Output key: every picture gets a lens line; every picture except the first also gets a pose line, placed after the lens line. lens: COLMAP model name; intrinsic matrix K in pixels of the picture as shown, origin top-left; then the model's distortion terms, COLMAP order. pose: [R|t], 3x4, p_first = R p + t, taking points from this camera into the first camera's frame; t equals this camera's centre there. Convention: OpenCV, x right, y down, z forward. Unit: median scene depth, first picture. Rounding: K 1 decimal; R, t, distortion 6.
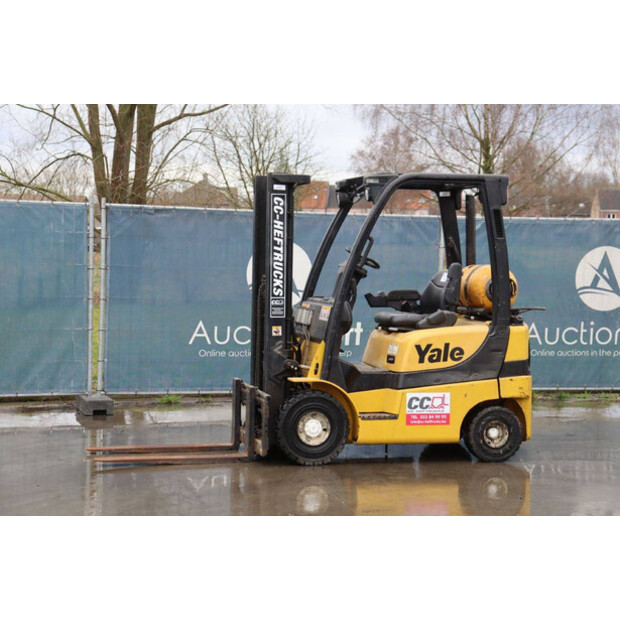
lens RADIAL K [[1277.7, 0, 306.2], [0, 1277.7, 304.7], [0, 0, 1]] dist [0.344963, 0.000000]
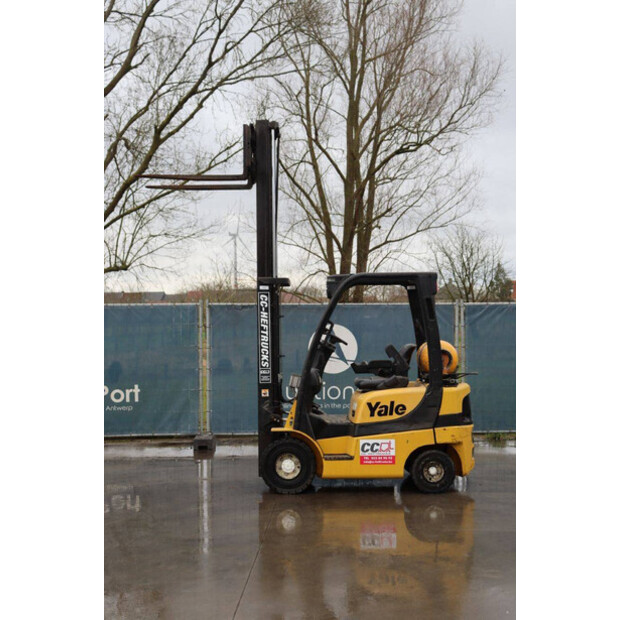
lens RADIAL K [[820.2, 0, 309.1], [0, 820.2, 310.4], [0, 0, 1]] dist [0.062862, 0.000000]
pose [[0.965014, -0.033441, -0.260057, 0.248819], [0.016416, 0.997593, -0.067365, -0.007281], [0.261684, 0.060739, 0.963240, 0.166296]]
